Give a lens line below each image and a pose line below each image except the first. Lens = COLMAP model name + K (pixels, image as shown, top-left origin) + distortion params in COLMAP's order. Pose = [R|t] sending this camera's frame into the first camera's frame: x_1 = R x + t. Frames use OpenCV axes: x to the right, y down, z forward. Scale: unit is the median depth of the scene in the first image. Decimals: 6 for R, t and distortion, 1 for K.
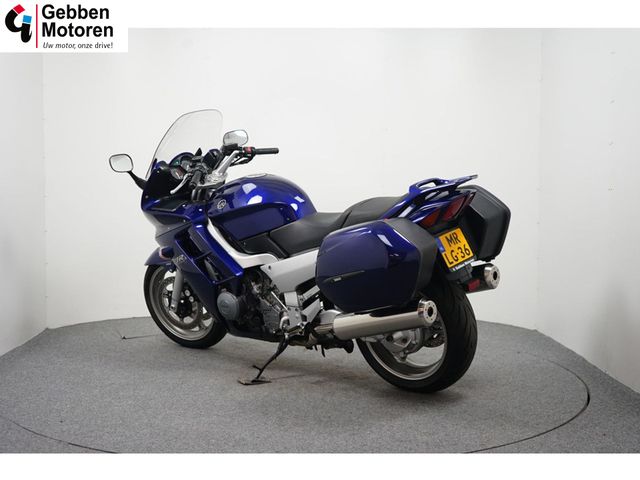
lens RADIAL K [[883.6, 0, 320.0], [0, 883.6, 240.0], [0, 0, 1]] dist [0.015918, 0.005069]
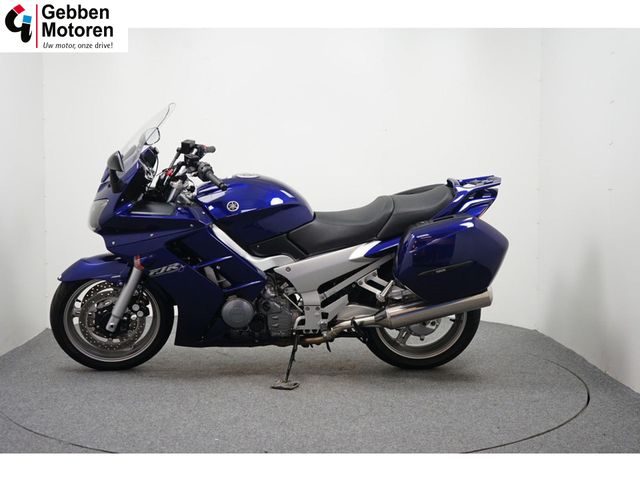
lens RADIAL K [[883.6, 0, 320.0], [0, 883.6, 240.0], [0, 0, 1]] dist [0.015918, 0.005069]
pose [[0.748593, -0.064138, 0.659920, -0.677233], [0.056405, 0.997862, 0.033000, -0.031550], [-0.660626, 0.012519, 0.750611, 0.239600]]
